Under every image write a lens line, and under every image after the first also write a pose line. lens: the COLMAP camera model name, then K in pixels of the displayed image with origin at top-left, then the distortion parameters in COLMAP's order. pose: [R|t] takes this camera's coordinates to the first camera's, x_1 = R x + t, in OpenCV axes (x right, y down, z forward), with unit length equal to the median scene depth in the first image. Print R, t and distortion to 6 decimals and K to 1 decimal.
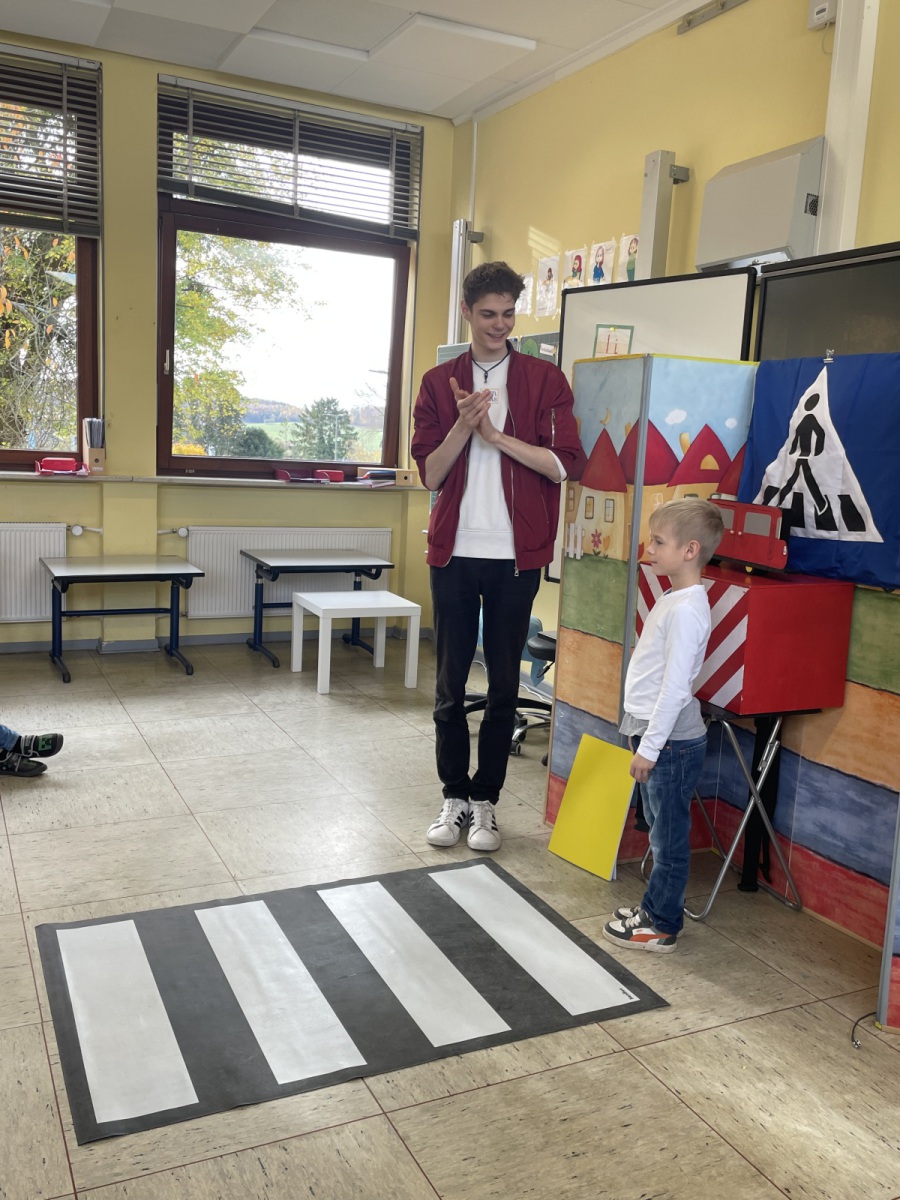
lens RADIAL K [[1070.1, 0, 451.9], [0, 1070.1, 592.4], [0, 0, 1]] dist [0.074723, -0.090634]
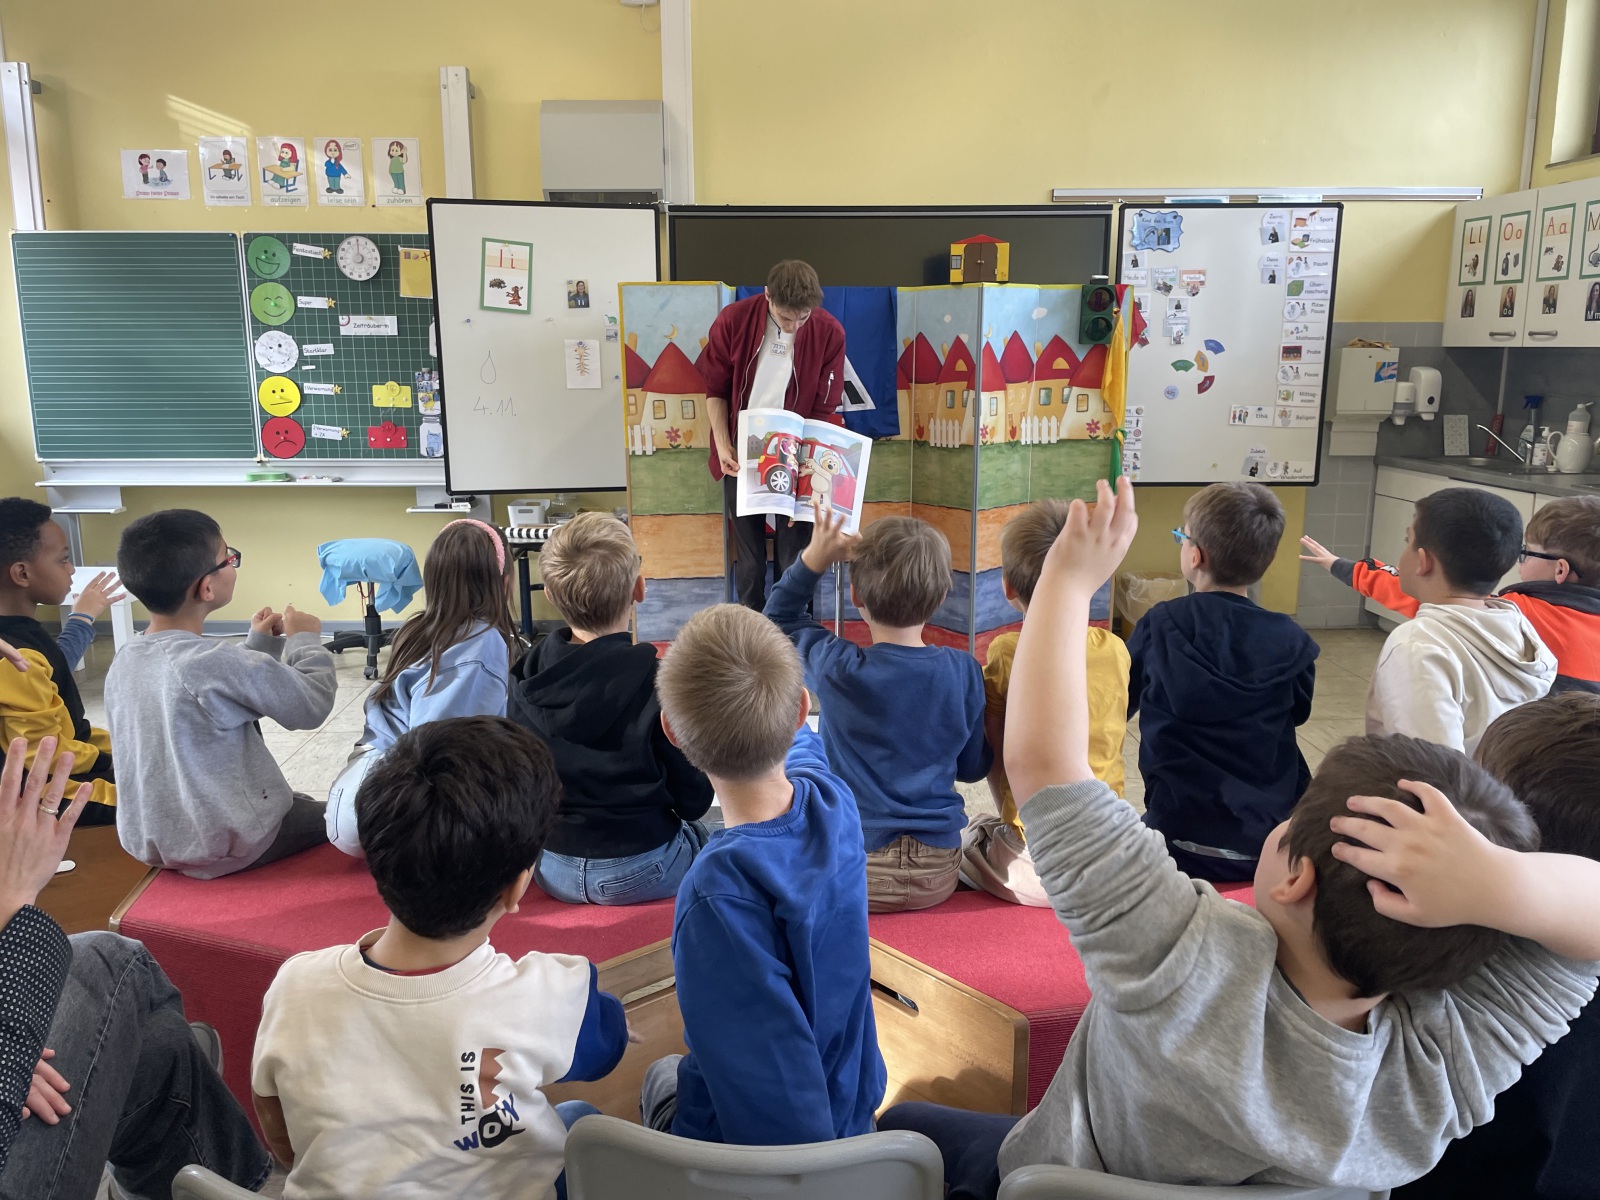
lens RADIAL K [[1219.5, 0, 799.2], [0, 1219.5, 603.9], [0, 0, 1]] dist [0.081652, -0.104676]
pose [[0.396251, -0.234584, 0.887669, -0.998264], [0.153915, 0.970100, 0.187661, -0.093943], [-0.905149, 0.062265, 0.420509, 0.279526]]
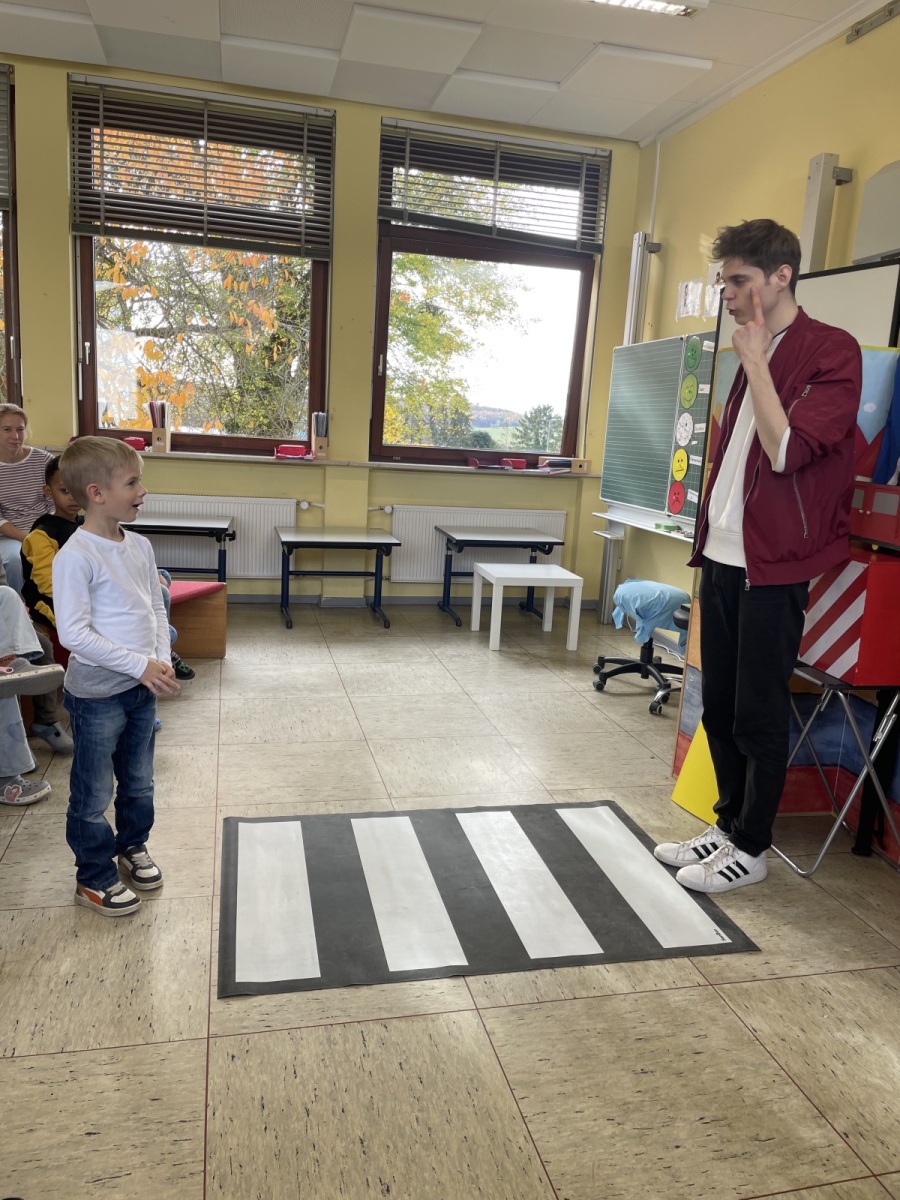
lens RADIAL K [[914.6, 0, 445.2], [0, 914.6, 596.2], [0, 0, 1]] dist [0.081652, -0.104676]
pose [[0.976187, 0.045943, -0.212011, 0.051489], [-0.040481, 0.998729, 0.030035, 0.012498], [0.213122, -0.020737, 0.976806, 0.032365]]
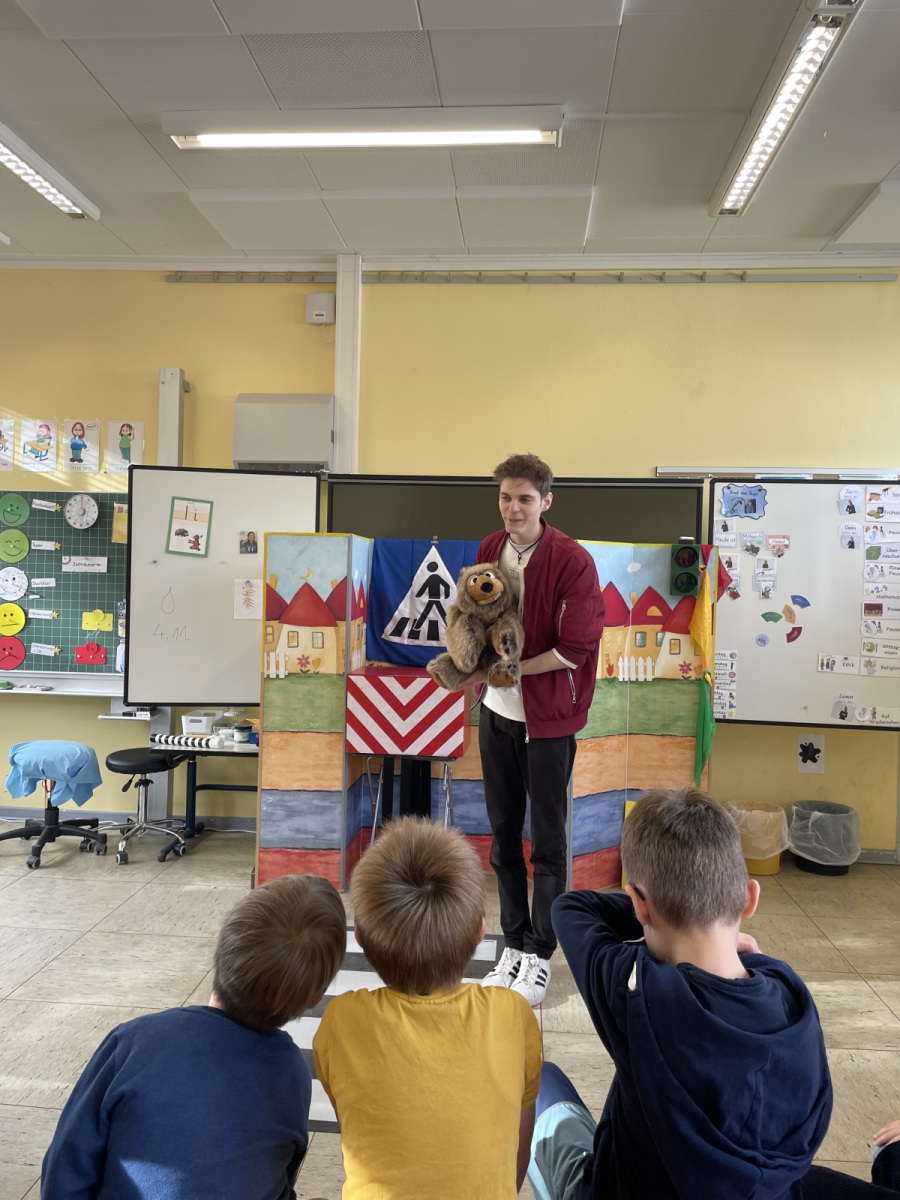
lens RADIAL K [[914.6, 0, 452.3], [0, 914.6, 592.4], [0, 0, 1]] dist [0.081652, -0.104676]
pose [[0.494481, -0.037915, 0.868361, -0.734797], [0.123748, 0.991942, -0.027156, -0.076195], [-0.860334, 0.120886, 0.495188, 0.220326]]
